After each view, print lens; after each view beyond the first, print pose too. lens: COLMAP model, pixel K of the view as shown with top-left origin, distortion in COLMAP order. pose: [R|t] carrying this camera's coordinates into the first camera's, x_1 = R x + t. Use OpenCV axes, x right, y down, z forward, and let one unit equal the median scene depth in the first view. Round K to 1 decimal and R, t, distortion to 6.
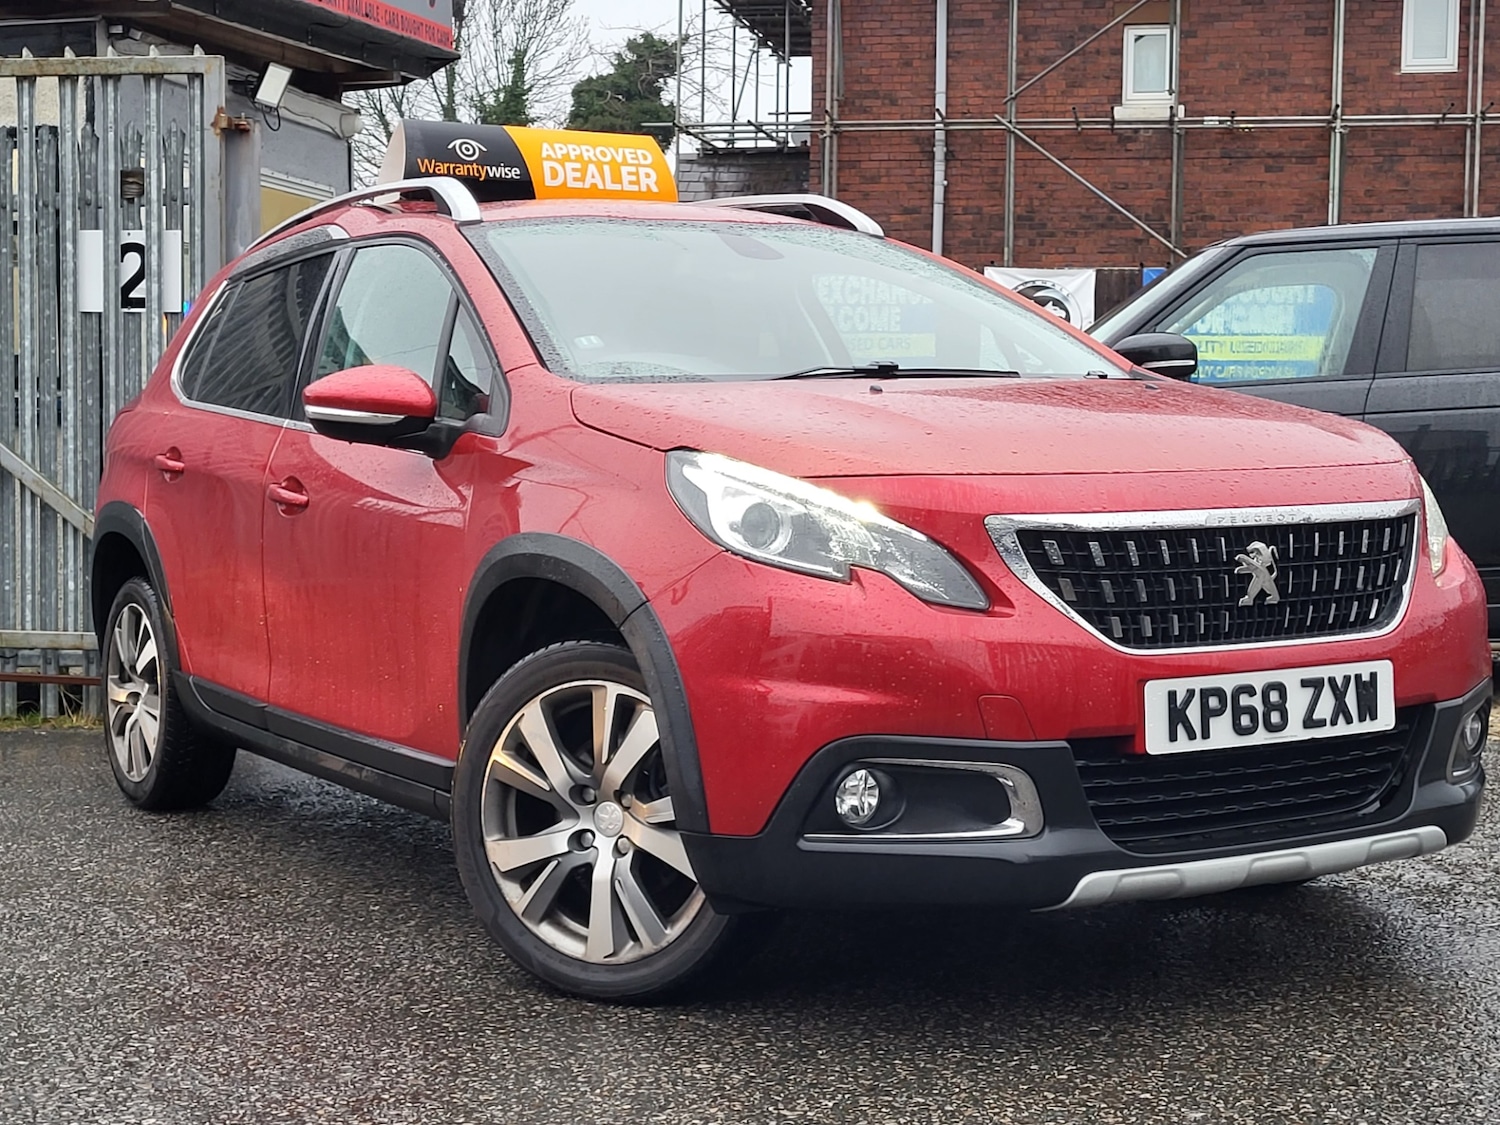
lens RADIAL K [[2259.3, 0, 750.0], [0, 2259.3, 562.5], [0, 0, 1]] dist [0.034397, 0.069834]
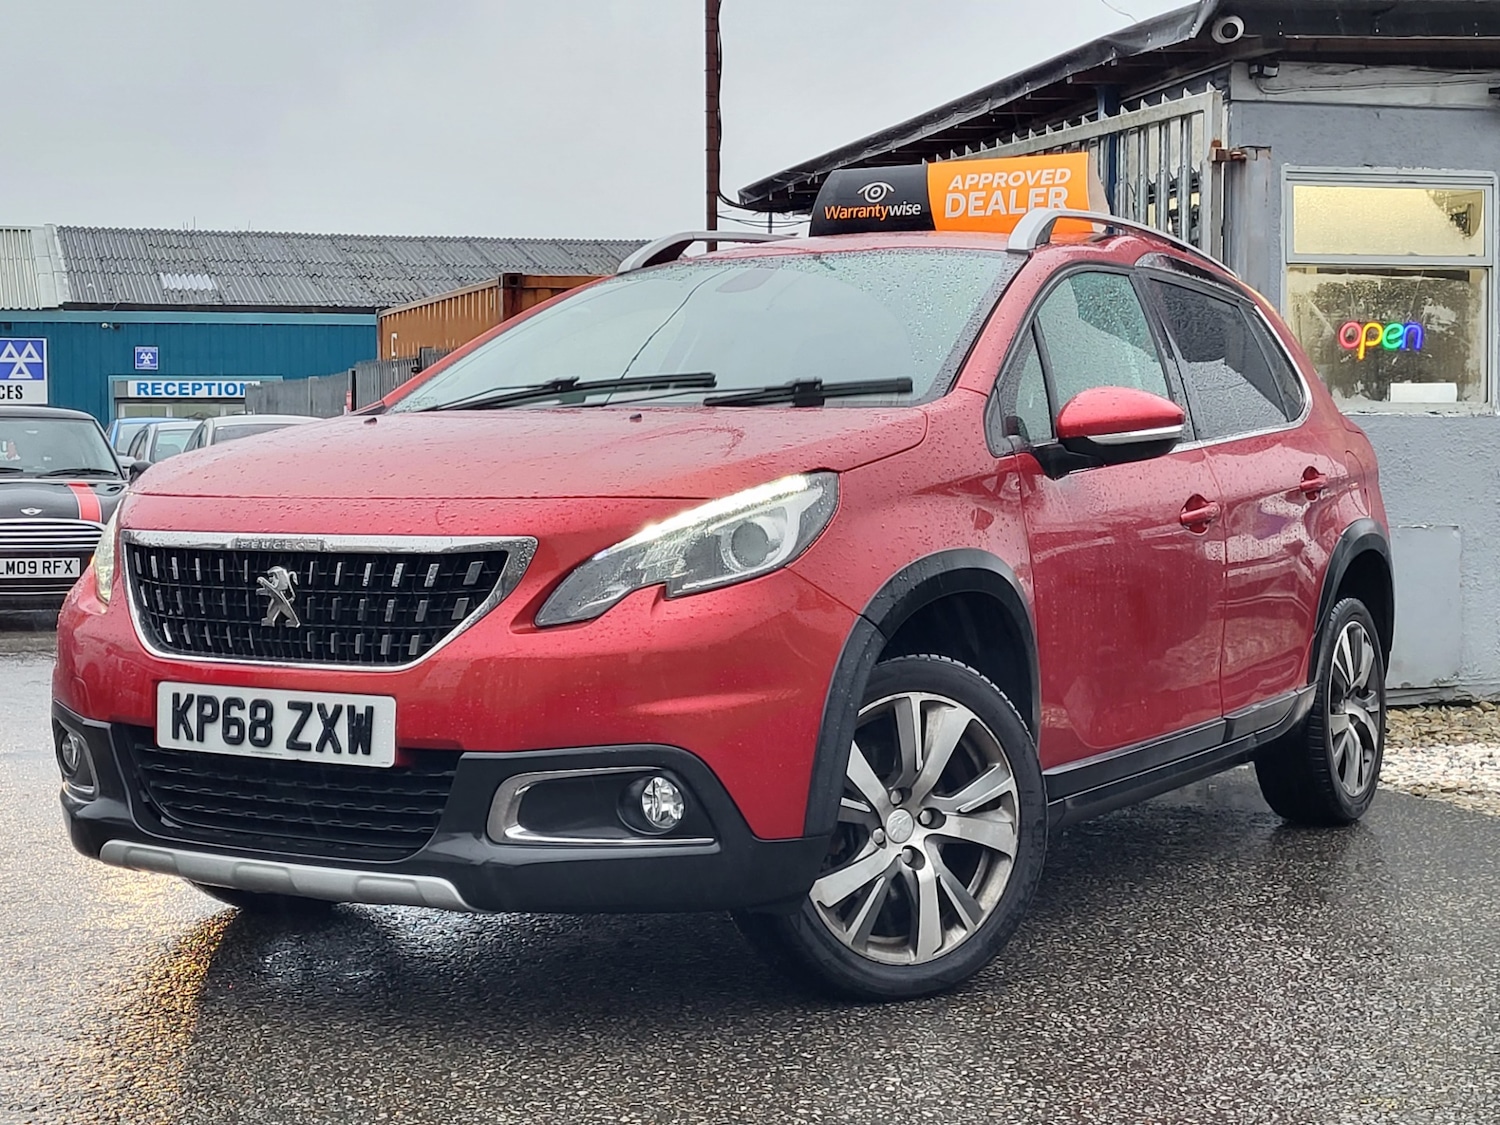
lens RADIAL K [[2263.8, 0, 735.6], [0, 2263.8, 567.0], [0, 0, 1]] dist [0.026316, 0.137831]
pose [[0.462497, 0.052756, -0.885050, 1.243029], [-0.055971, 0.997974, 0.030239, -0.052170], [0.884853, 0.035552, 0.464513, 0.690405]]
